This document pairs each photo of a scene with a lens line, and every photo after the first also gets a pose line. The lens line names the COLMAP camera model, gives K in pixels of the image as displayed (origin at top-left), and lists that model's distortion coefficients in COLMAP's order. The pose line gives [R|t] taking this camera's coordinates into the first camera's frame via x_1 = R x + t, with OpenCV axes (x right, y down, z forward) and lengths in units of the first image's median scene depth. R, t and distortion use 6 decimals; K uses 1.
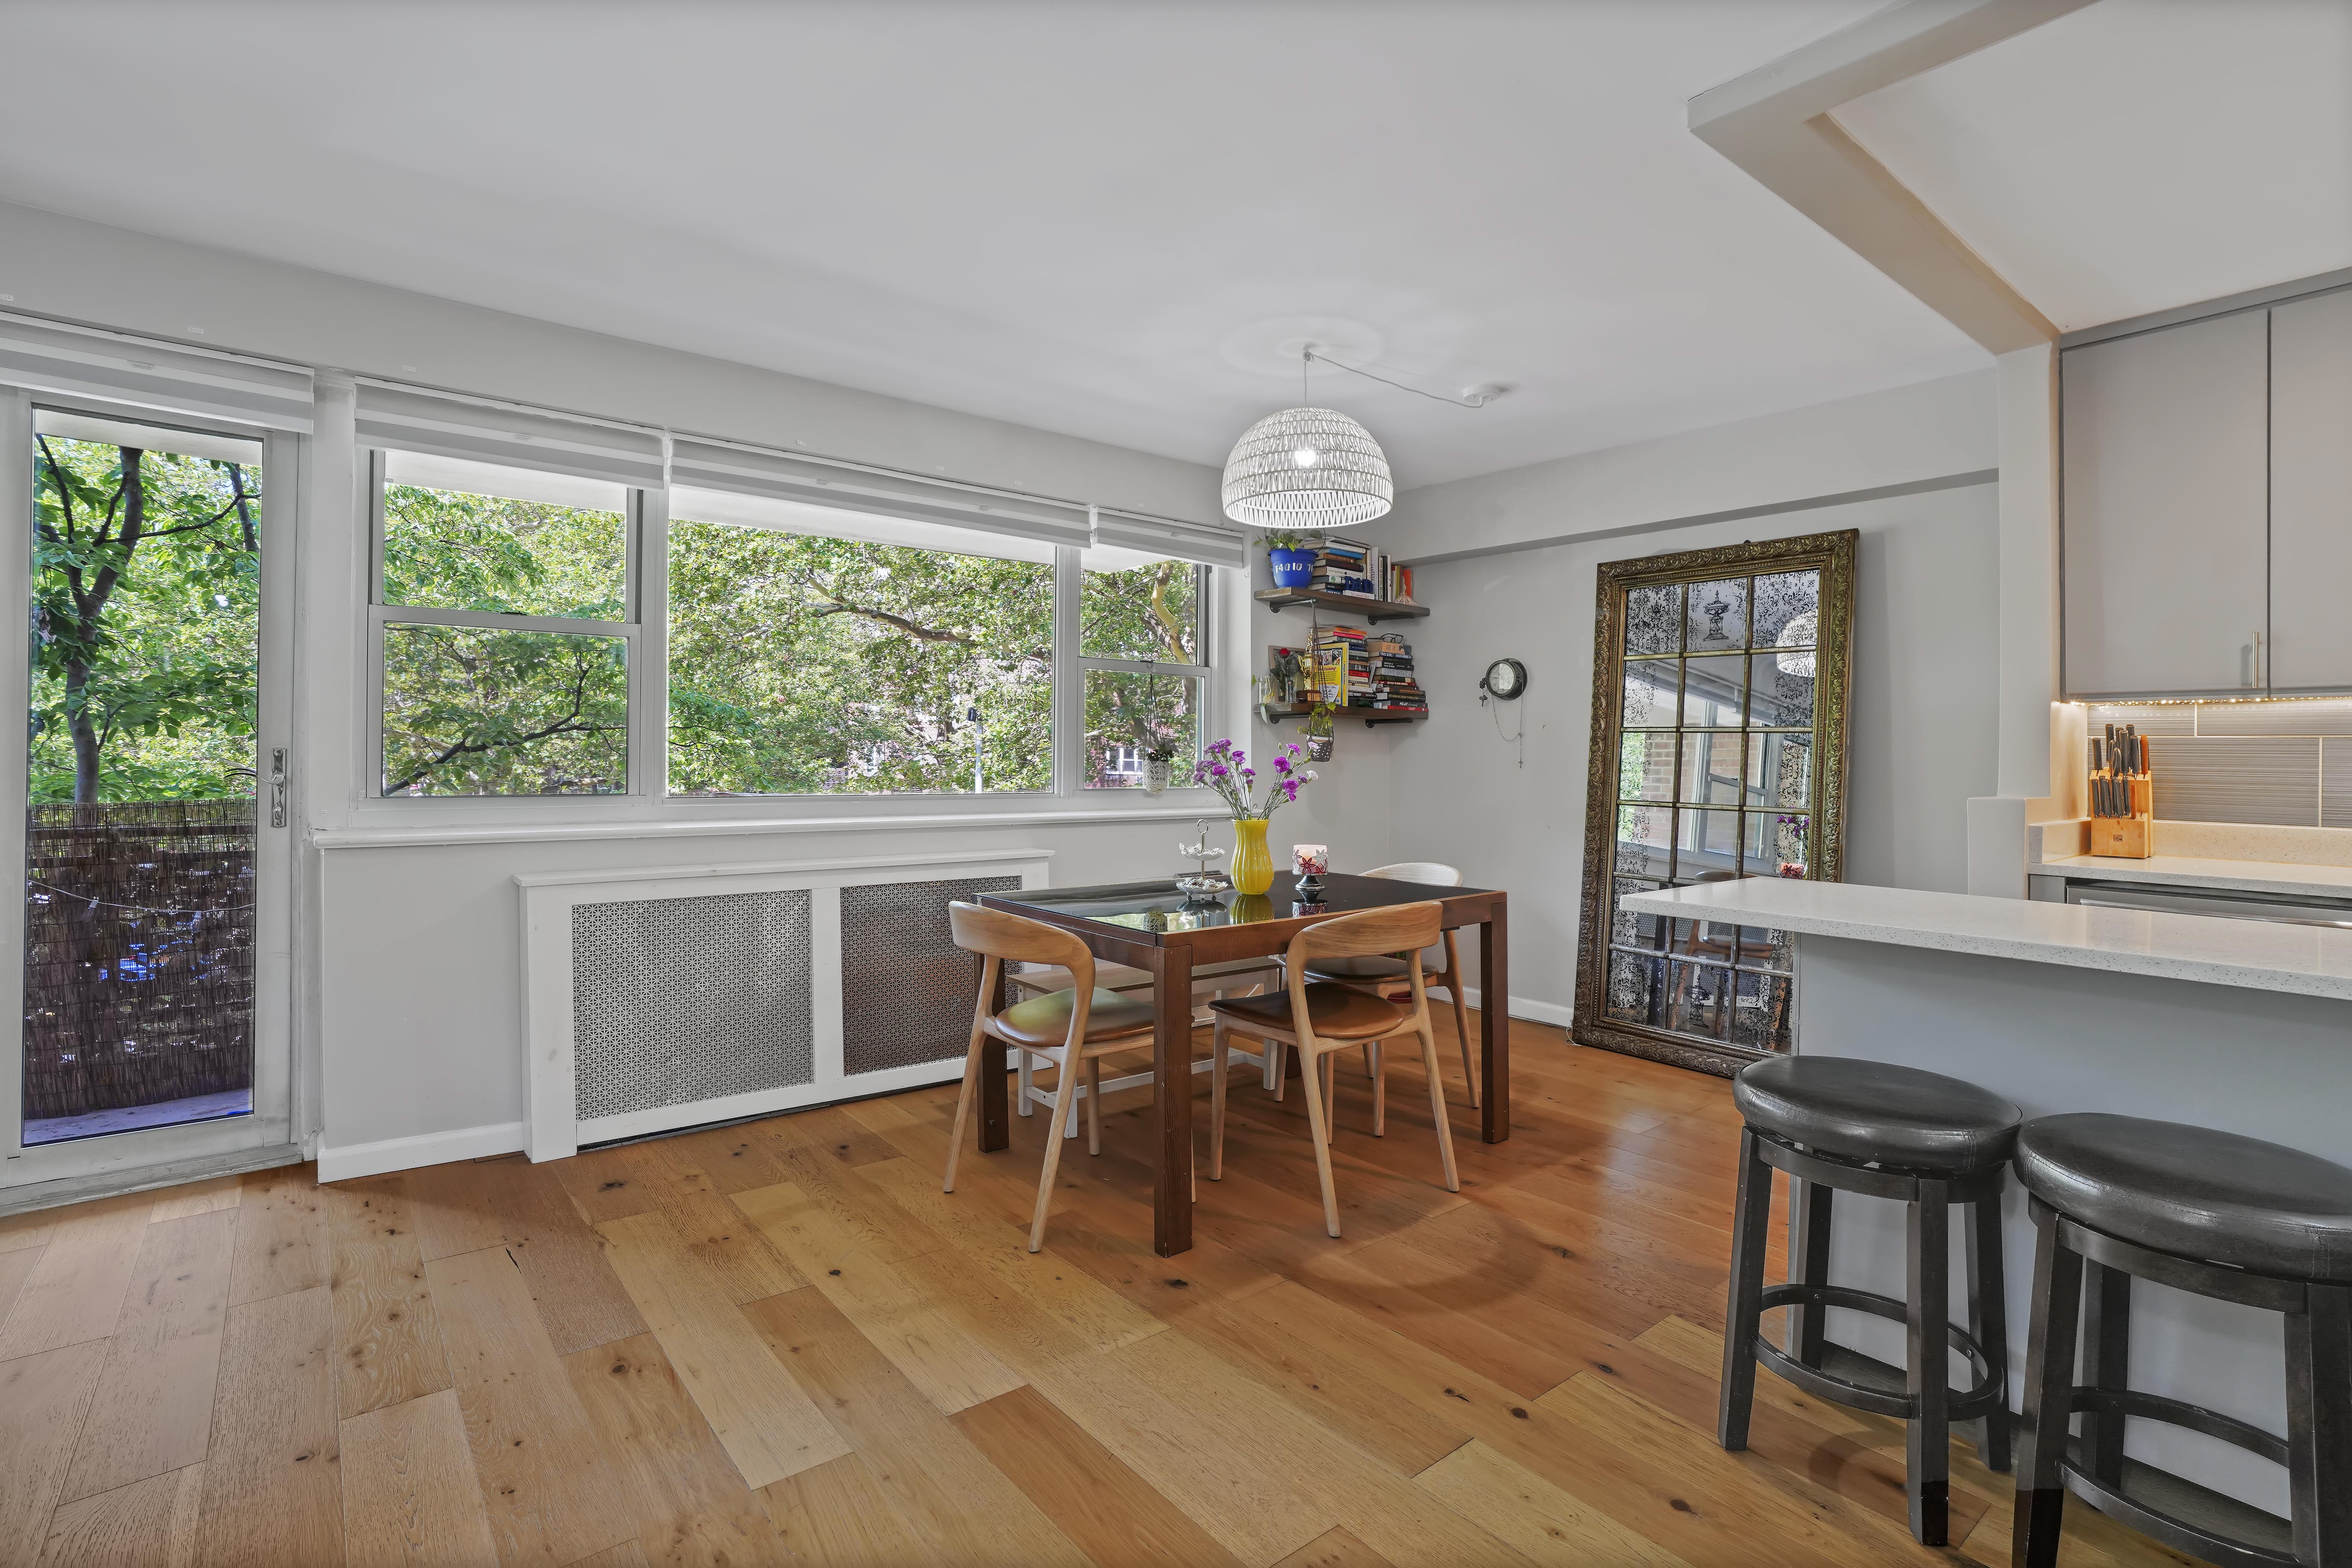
lens RADIAL K [[1090.9, 0, 1206.4], [0, 1090.9, 763.8], [0, 0, 1]] dist [-0.051100, 0.019752]
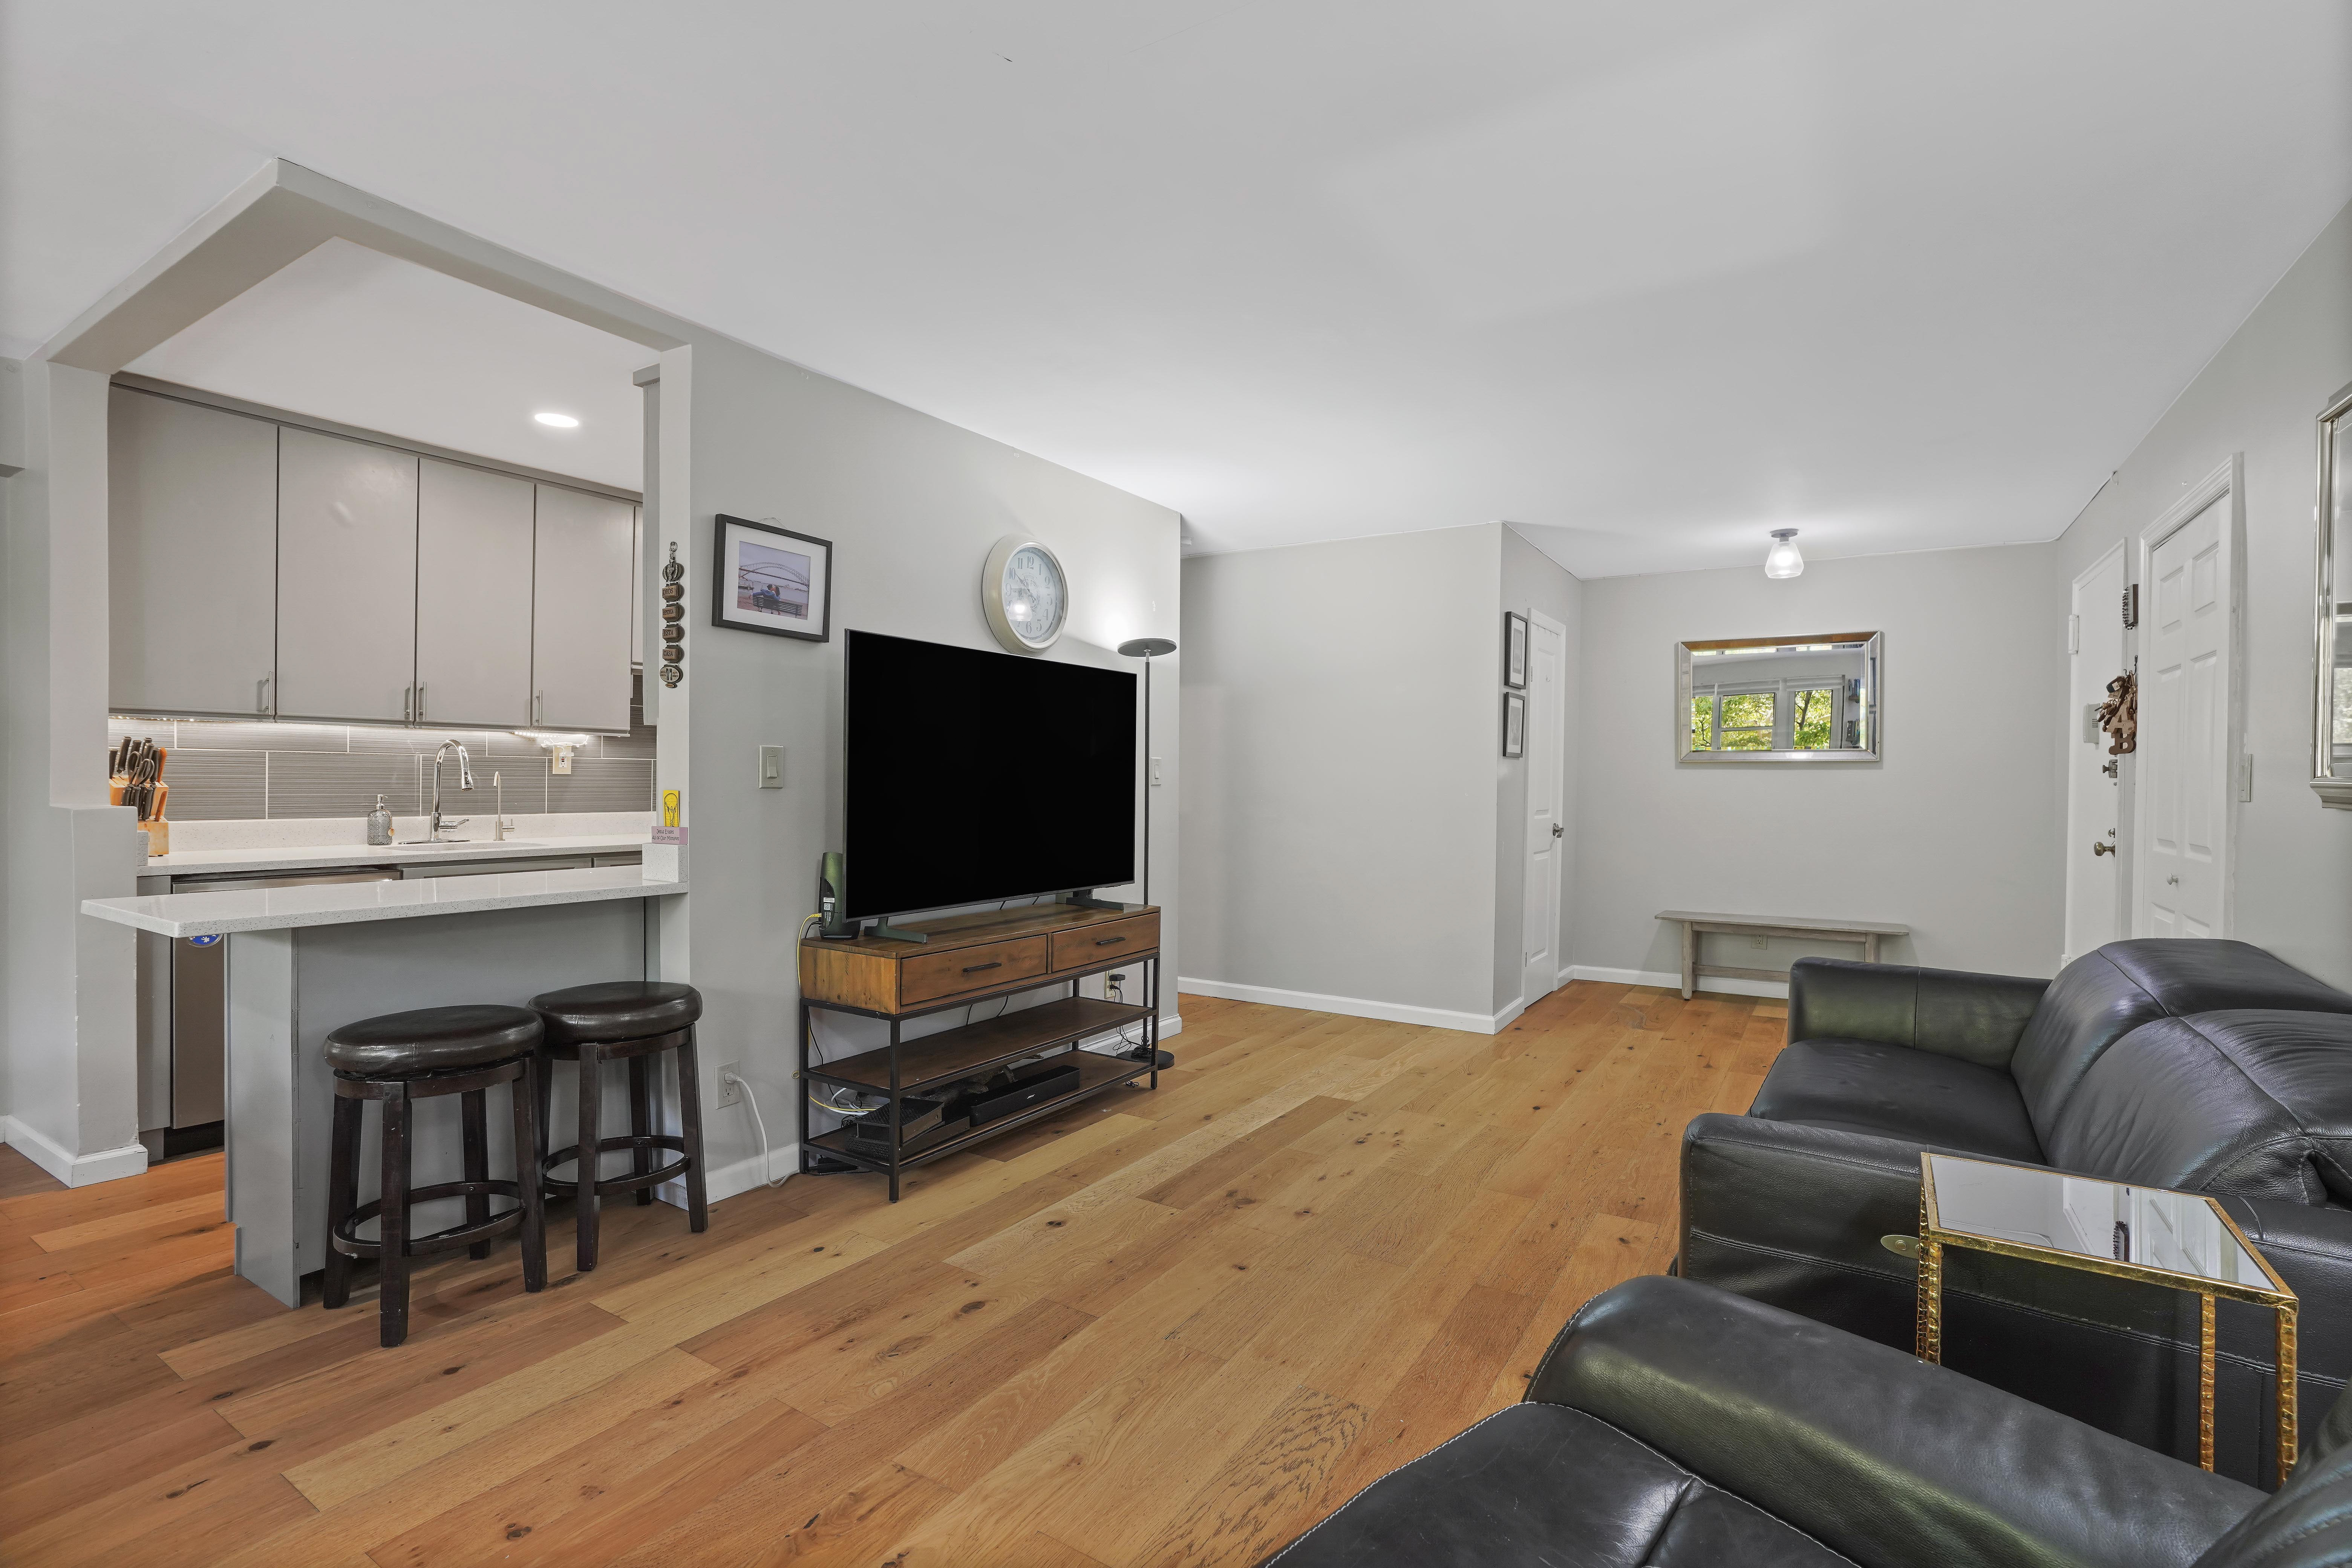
lens RADIAL K [[1090.9, 0, 1174.4], [0, 1090.9, 792.4], [0, 0, 1]] dist [-0.051100, 0.019752]
pose [[-0.299315, -0.030765, 0.953658, -0.397127], [-0.006828, 0.999524, 0.030101, -0.015124], [-0.954130, 0.002498, -0.299382, 0.219853]]
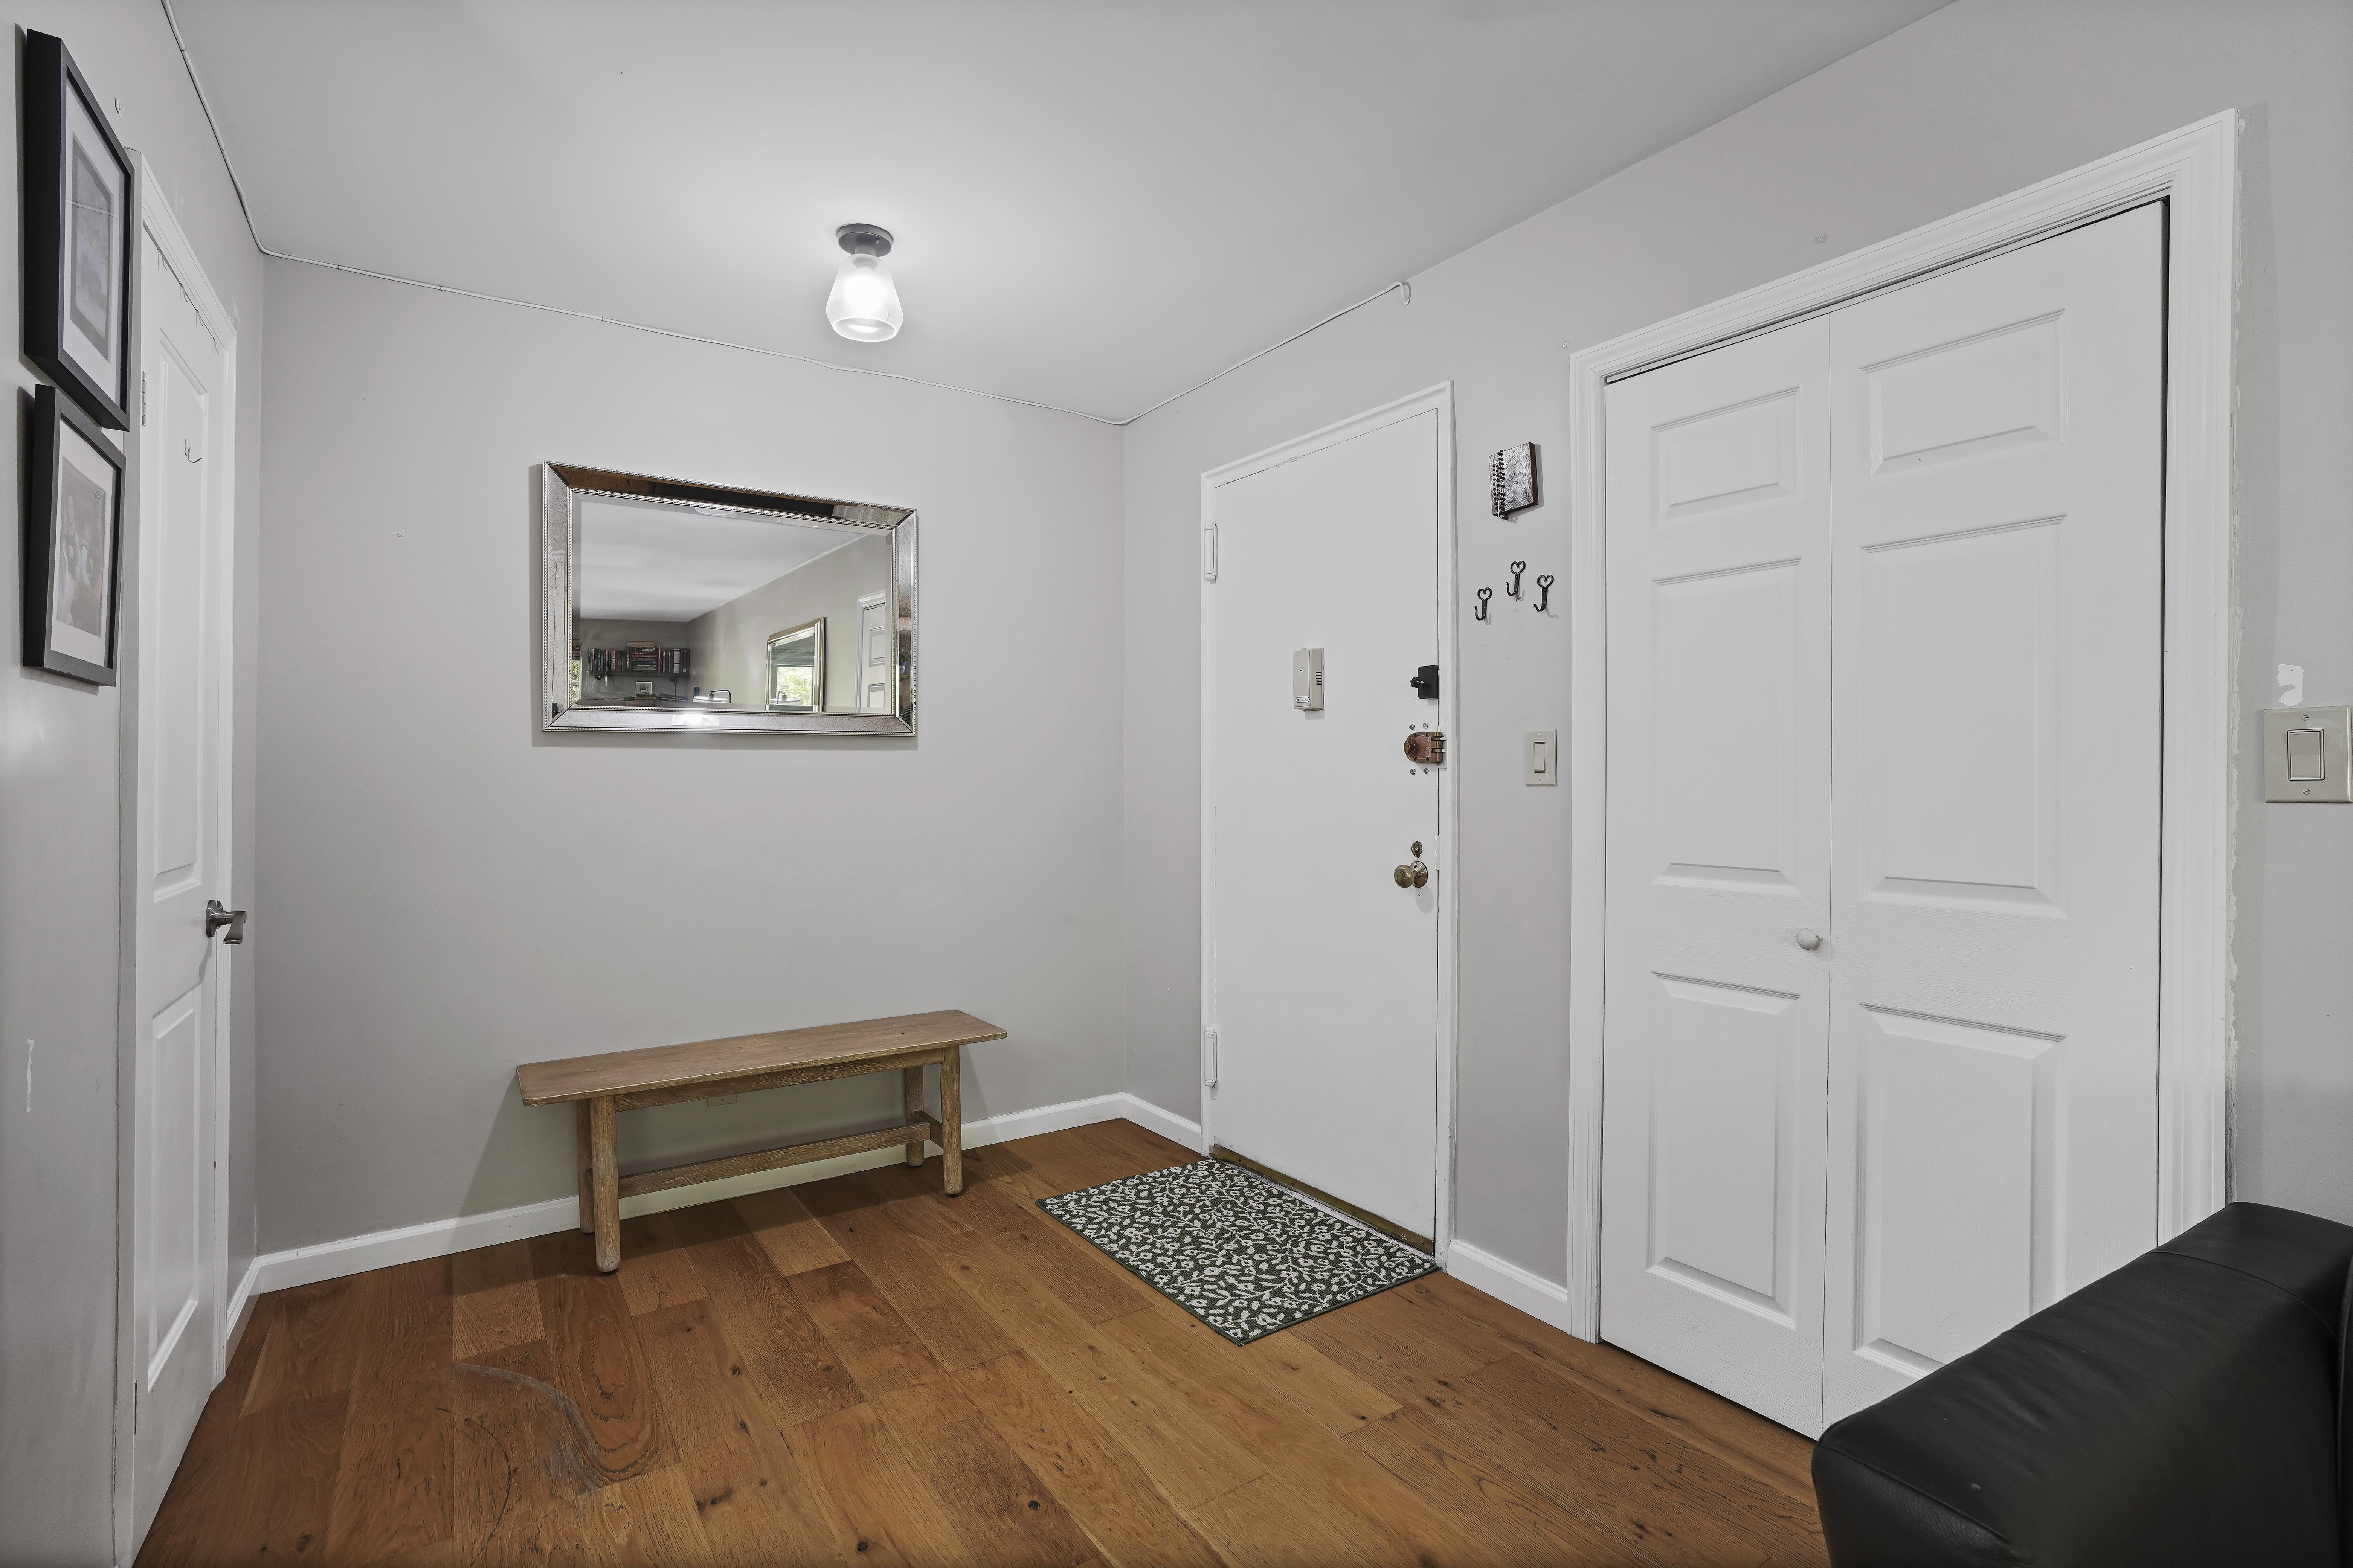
lens RADIAL K [[1104.2, 0, 1180.4], [0, 1104.2, 781.2], [0, 0, 1]] dist [-0.038583, -0.000888]
pose [[-0.993238, -0.015665, 0.115034, 0.358183], [-0.014852, 0.999858, 0.007919, 0.002995], [-0.115142, 0.006157, -0.993330, -0.281132]]
